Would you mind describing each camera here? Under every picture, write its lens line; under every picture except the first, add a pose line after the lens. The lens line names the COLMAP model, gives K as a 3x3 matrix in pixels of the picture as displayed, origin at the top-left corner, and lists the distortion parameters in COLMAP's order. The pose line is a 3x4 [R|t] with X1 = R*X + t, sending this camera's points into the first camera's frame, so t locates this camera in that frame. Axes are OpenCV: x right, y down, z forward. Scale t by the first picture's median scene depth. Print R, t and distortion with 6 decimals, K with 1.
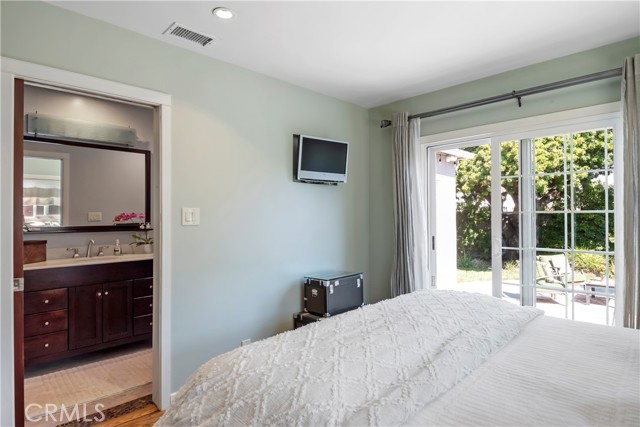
lens RADIAL K [[354.0, 0, 320.0], [0, 354.0, 213.5], [0, 0, 1]] dist [-0.038720, -0.000527]
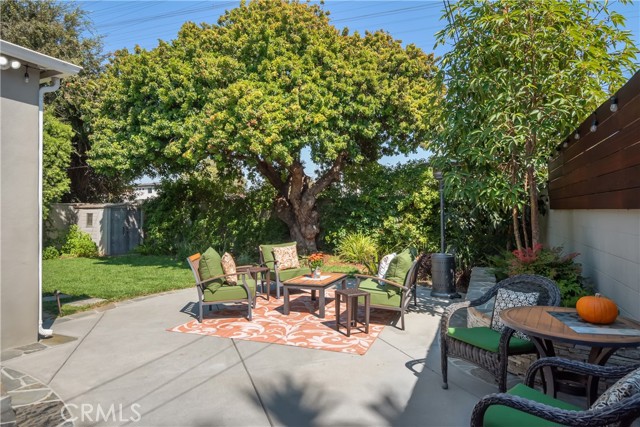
lens RADIAL K [[387.5, 0, 320.0], [0, 387.5, 213.5], [0, 0, 1]] dist [0.005414, 0.001121]
pose [[0.918454, -0.011916, 0.395349, 1.072230], [0.008073, 0.999903, 0.011383, 0.116541], [-0.395446, -0.007263, 0.918460, 0.544641]]
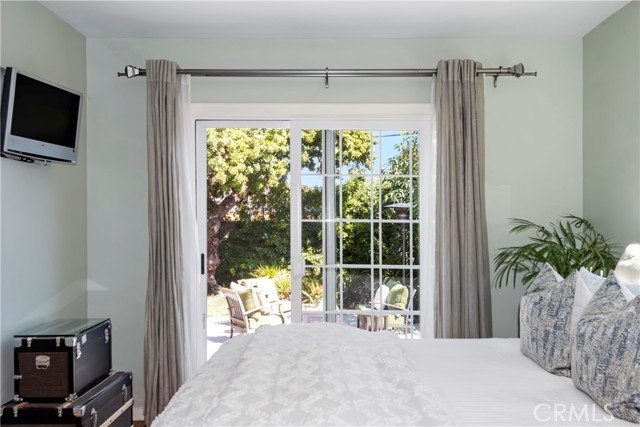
lens RADIAL K [[597.2, 0, 320.0], [0, 597.2, 213.5], [0, 0, 1]] dist [-0.003740, -0.003102]
pose [[0.705727, 0.023301, 0.708100, -0.325963], [-0.017064, 0.999728, -0.015890, 0.001832], [-0.708278, -0.000869, 0.705933, 0.038203]]
